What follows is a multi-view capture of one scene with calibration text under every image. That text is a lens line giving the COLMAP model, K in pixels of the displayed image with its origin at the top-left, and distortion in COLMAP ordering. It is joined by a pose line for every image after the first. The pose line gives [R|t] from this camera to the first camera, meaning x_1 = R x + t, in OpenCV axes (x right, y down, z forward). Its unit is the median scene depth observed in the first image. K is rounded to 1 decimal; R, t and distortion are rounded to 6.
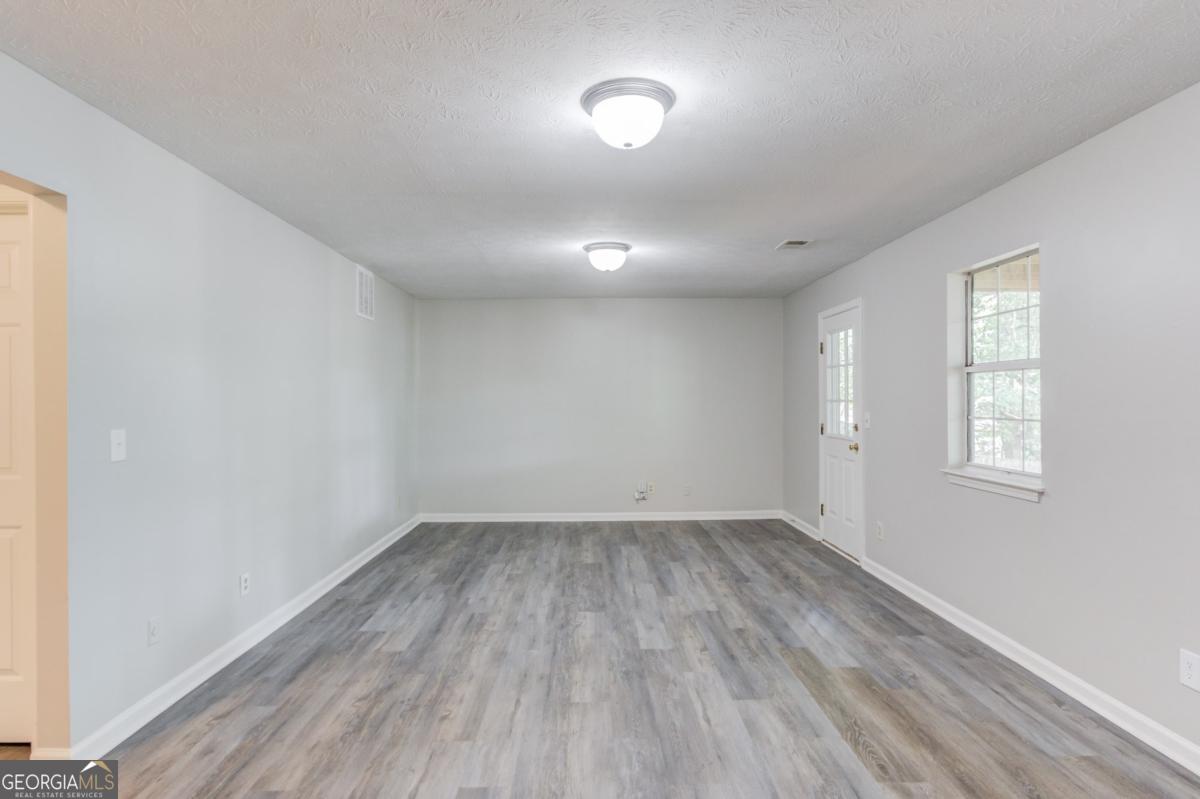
lens RADIAL K [[624.7, 0, 594.0], [0, 624.7, 397.2], [0, 0, 1]] dist [-0.028575, 0.029334]
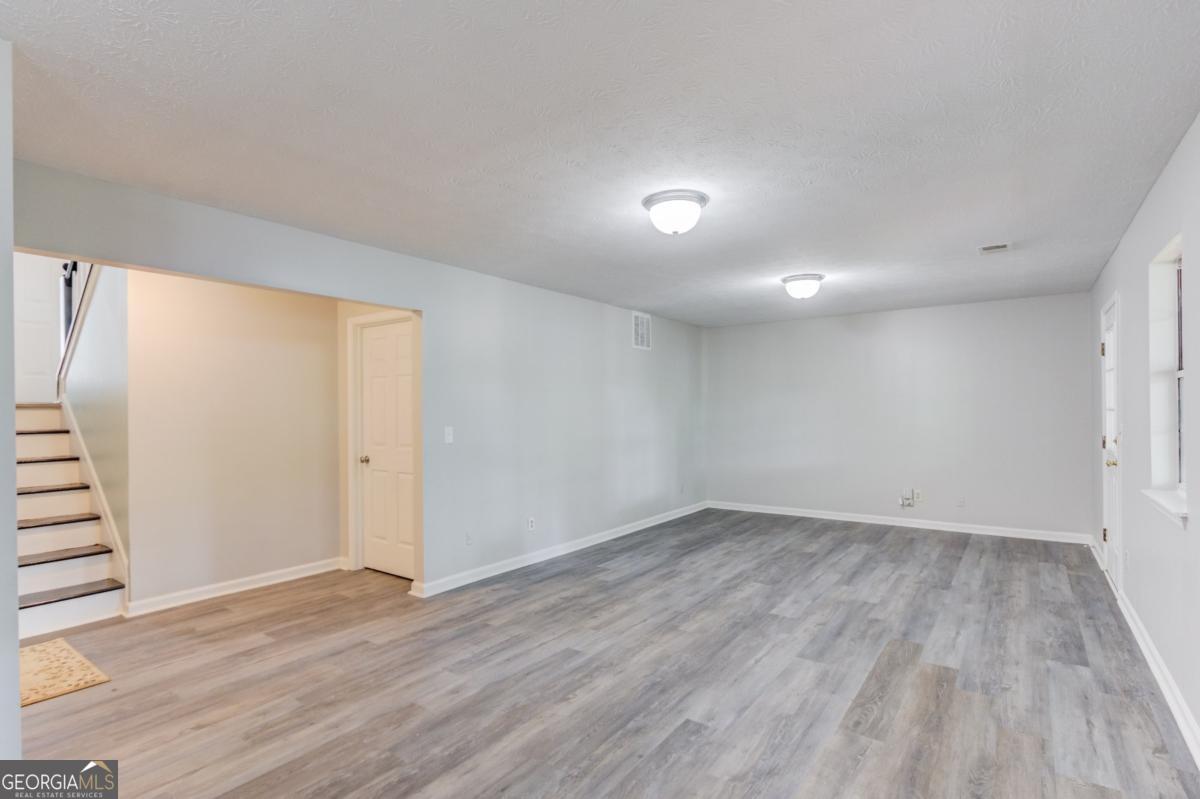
lens RADIAL K [[579.7, 0, 600.0], [0, 579.7, 399.5], [0, 0, 1]] dist [-0.001188, 0.001510]
pose [[0.805816, -0.011906, -0.592046, 0.460952], [0.006858, 0.999918, -0.010774, -0.006089], [0.592126, 0.004621, 0.805832, -0.113586]]
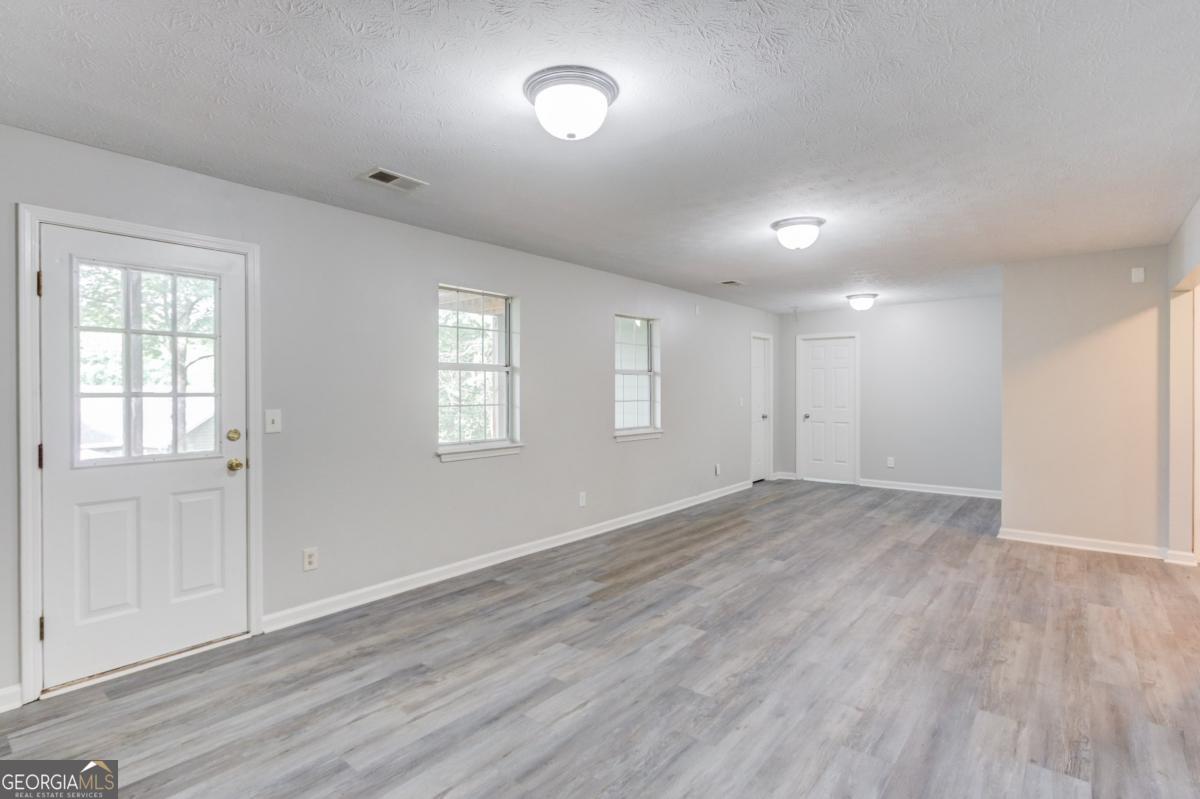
lens RADIAL K [[579.7, 0, 600.0], [0, 579.7, 399.5], [0, 0, 1]] dist [-0.001188, 0.001510]
pose [[-0.763063, -0.003564, 0.646315, -0.385438], [0.002663, 0.999959, 0.008658, 0.009753], [-0.646319, 0.008327, -0.763022, 1.740770]]
